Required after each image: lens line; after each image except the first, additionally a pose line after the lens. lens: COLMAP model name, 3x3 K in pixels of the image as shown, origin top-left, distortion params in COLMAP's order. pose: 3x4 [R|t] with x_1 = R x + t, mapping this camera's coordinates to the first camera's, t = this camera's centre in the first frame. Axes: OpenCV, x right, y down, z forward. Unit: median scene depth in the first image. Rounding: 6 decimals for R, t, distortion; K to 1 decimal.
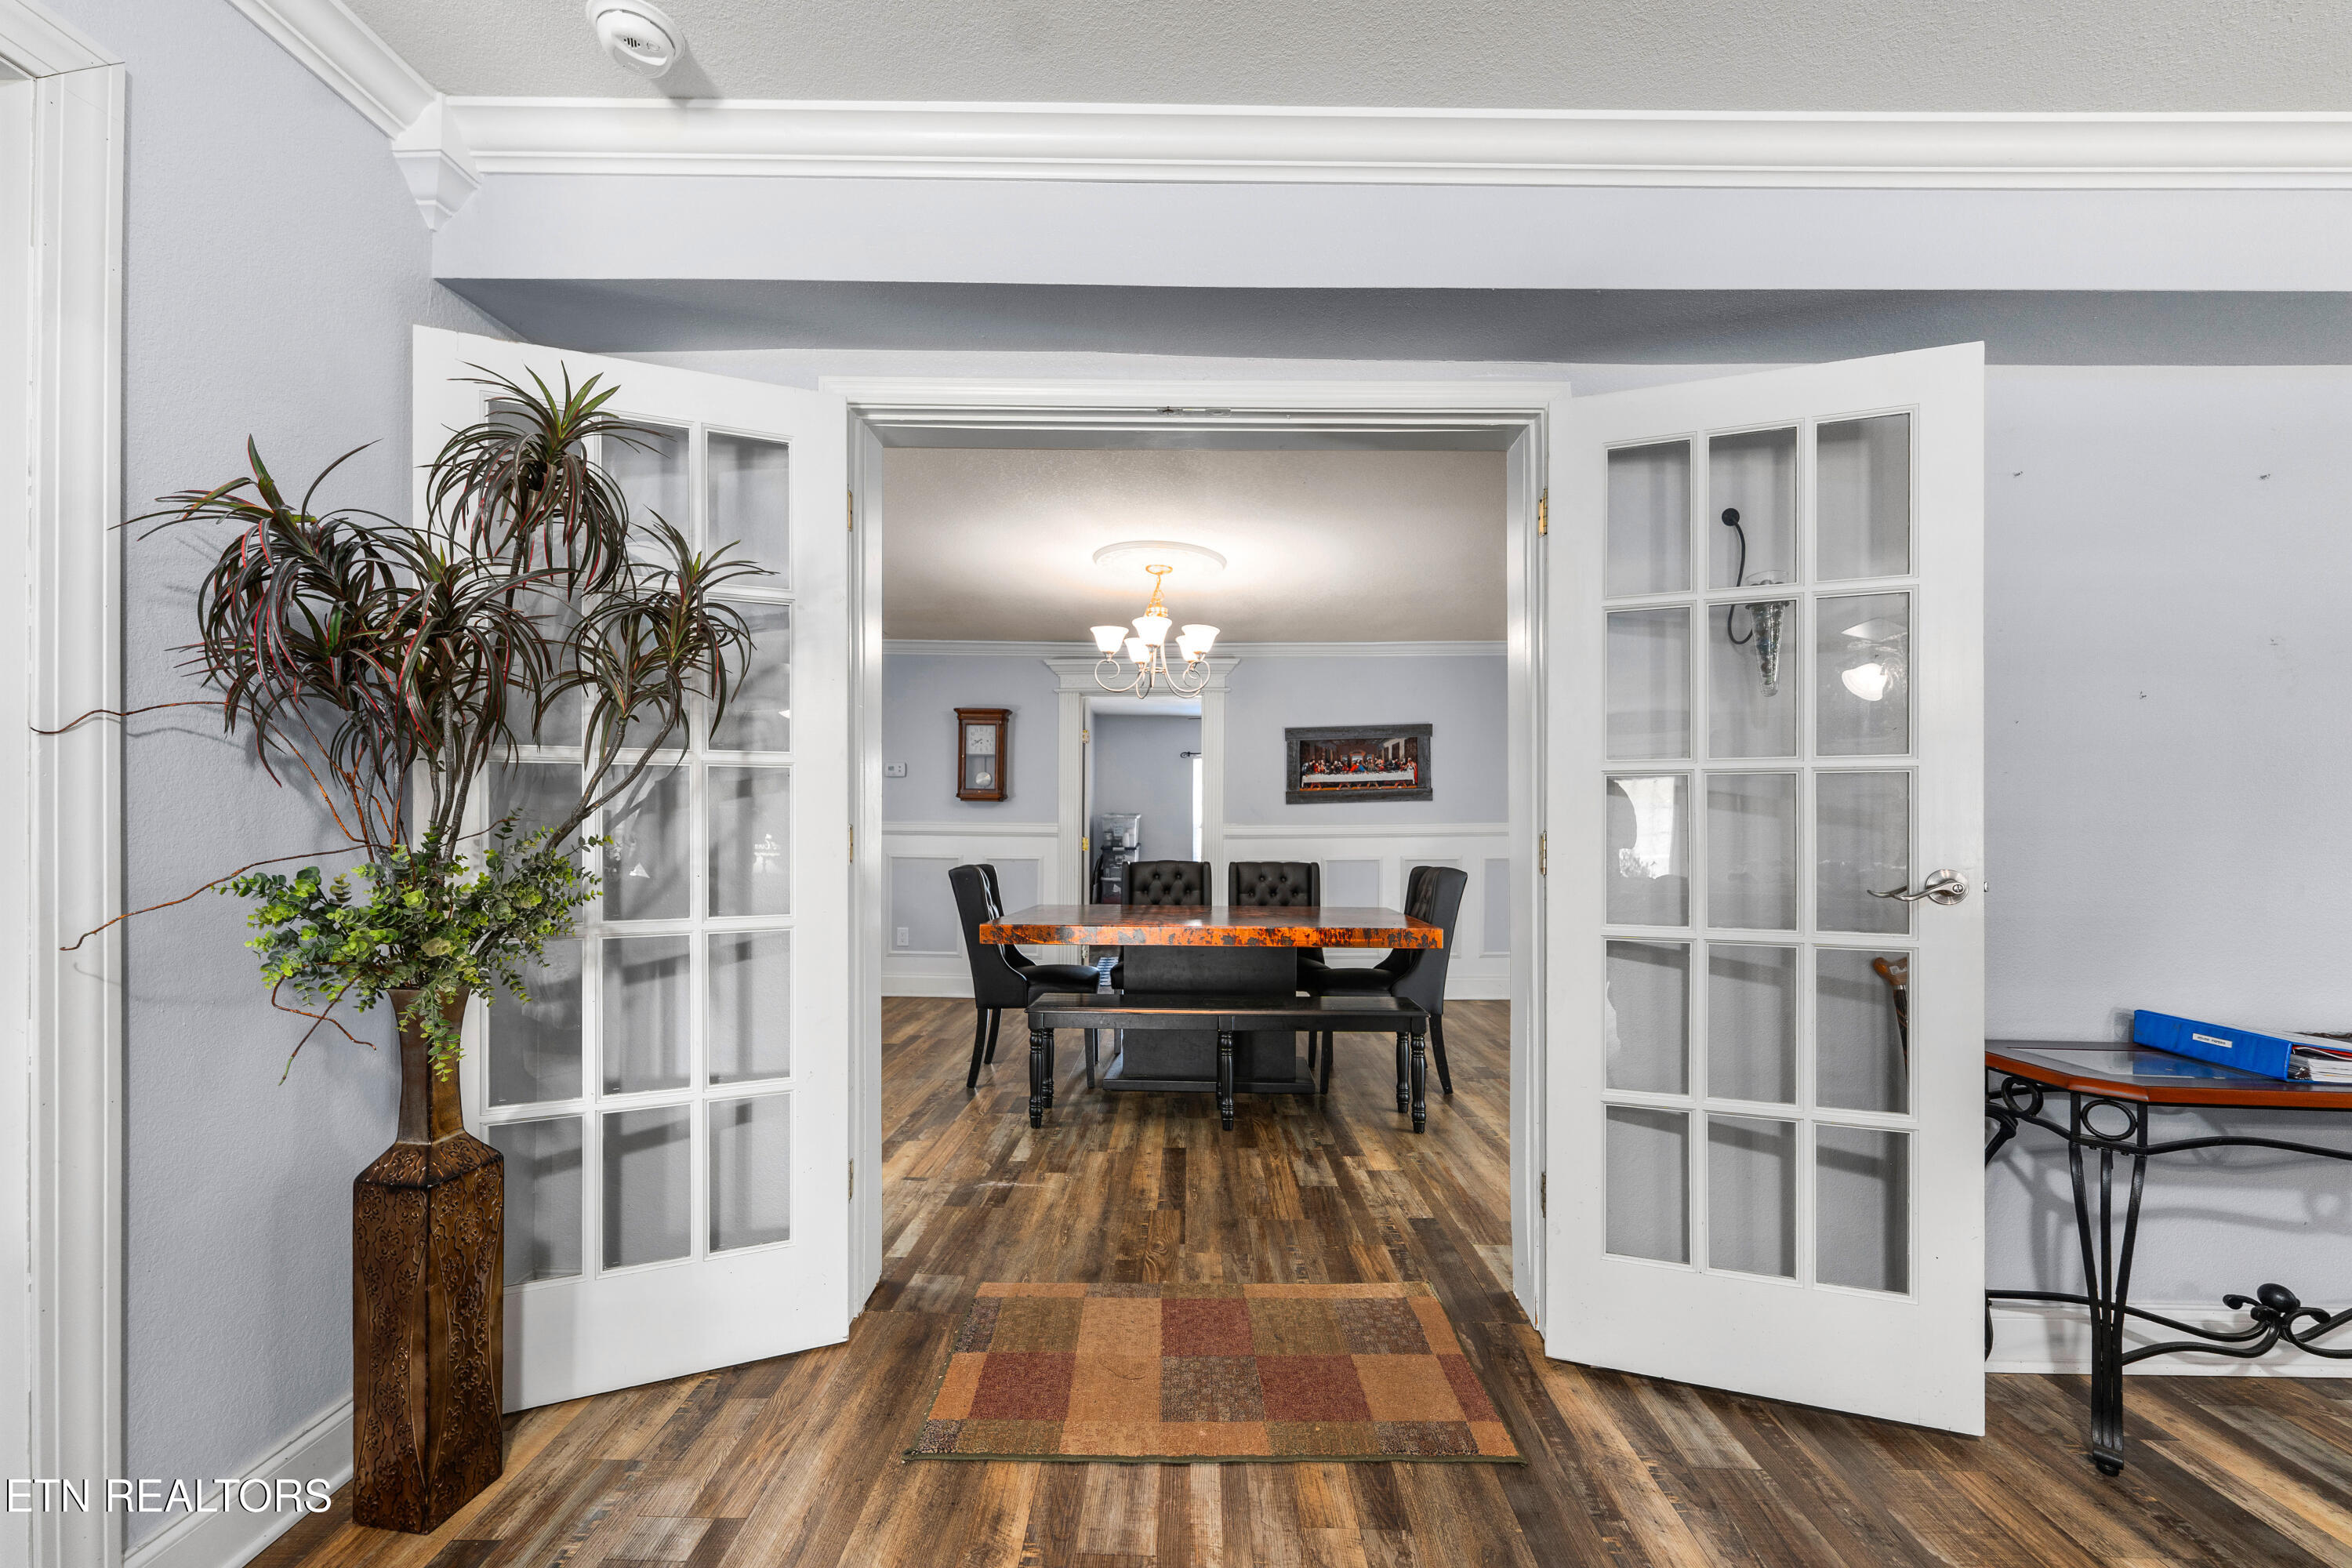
lens RADIAL K [[941.0, 0, 1167.1], [0, 941.0, 806.4], [0, 0, 1]] dist [0.001162, 0.000284]
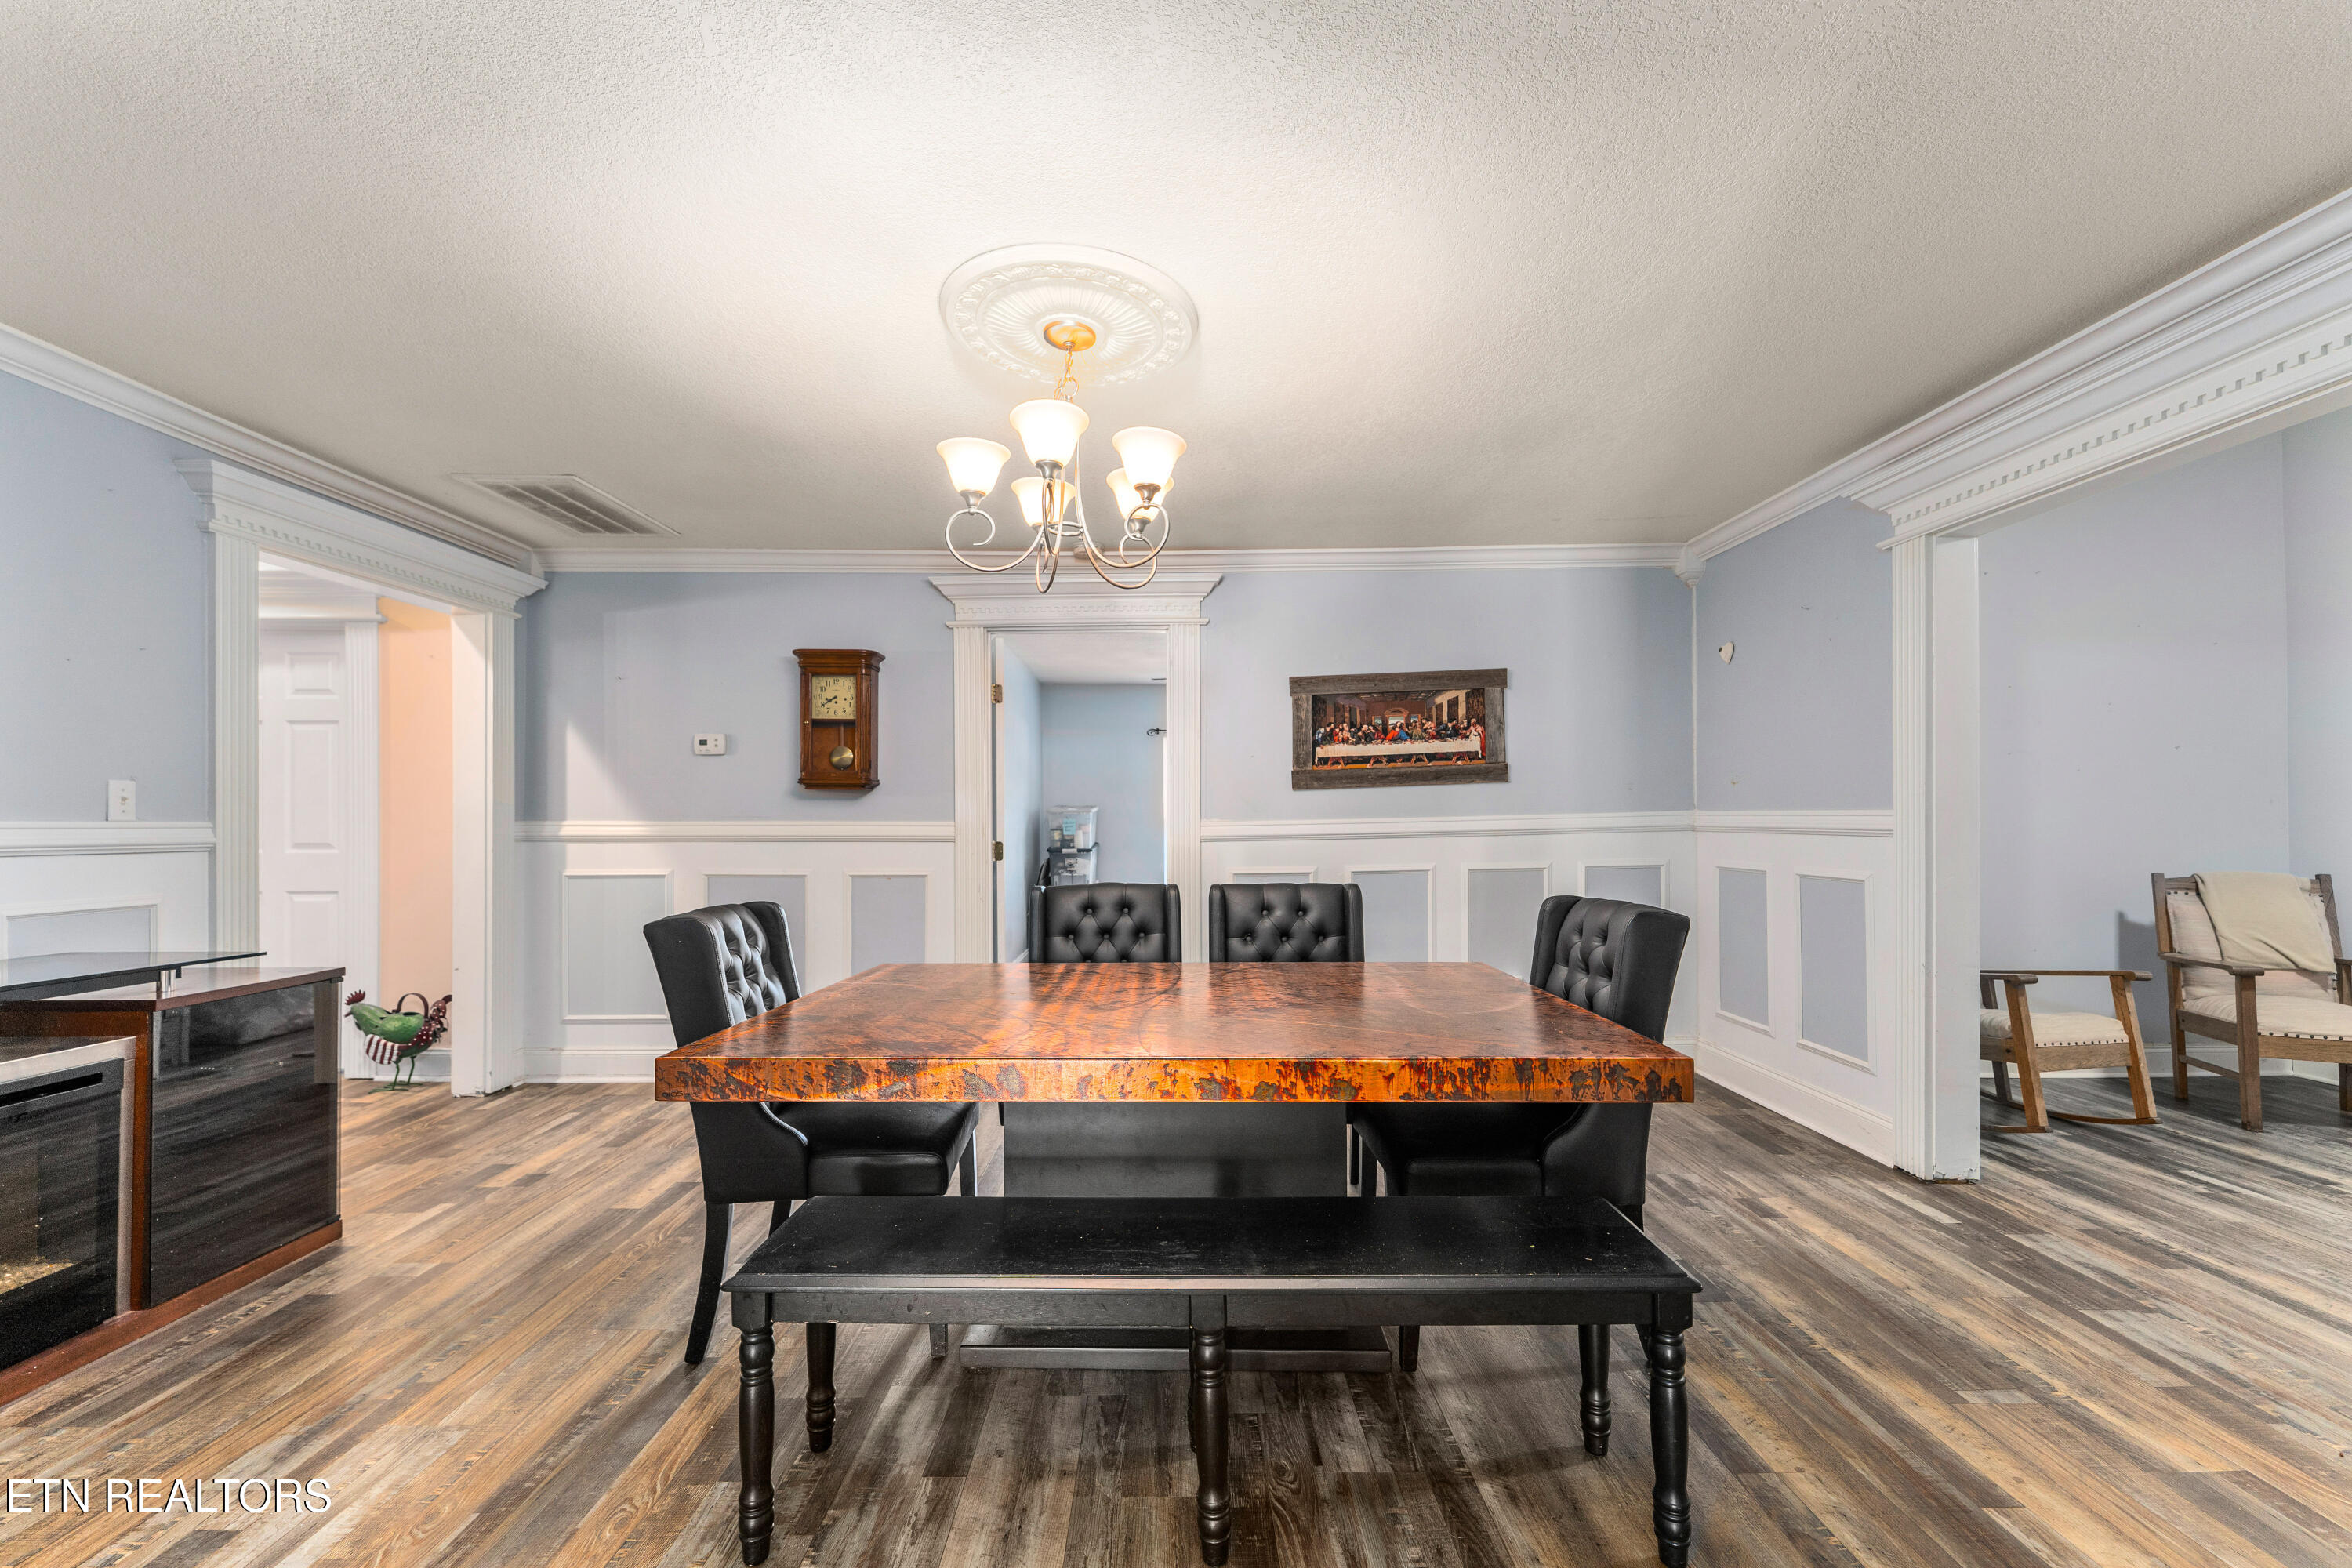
lens RADIAL K [[941.0, 0, 1169.9], [0, 941.0, 798.0], [0, 0, 1]] dist [0.001162, 0.000284]
pose [[0.999551, -0.011243, 0.027758, 0.020549], [0.011270, 0.999936, -0.000827, 0.003155], [-0.027747, 0.001139, 0.999614, 0.334162]]
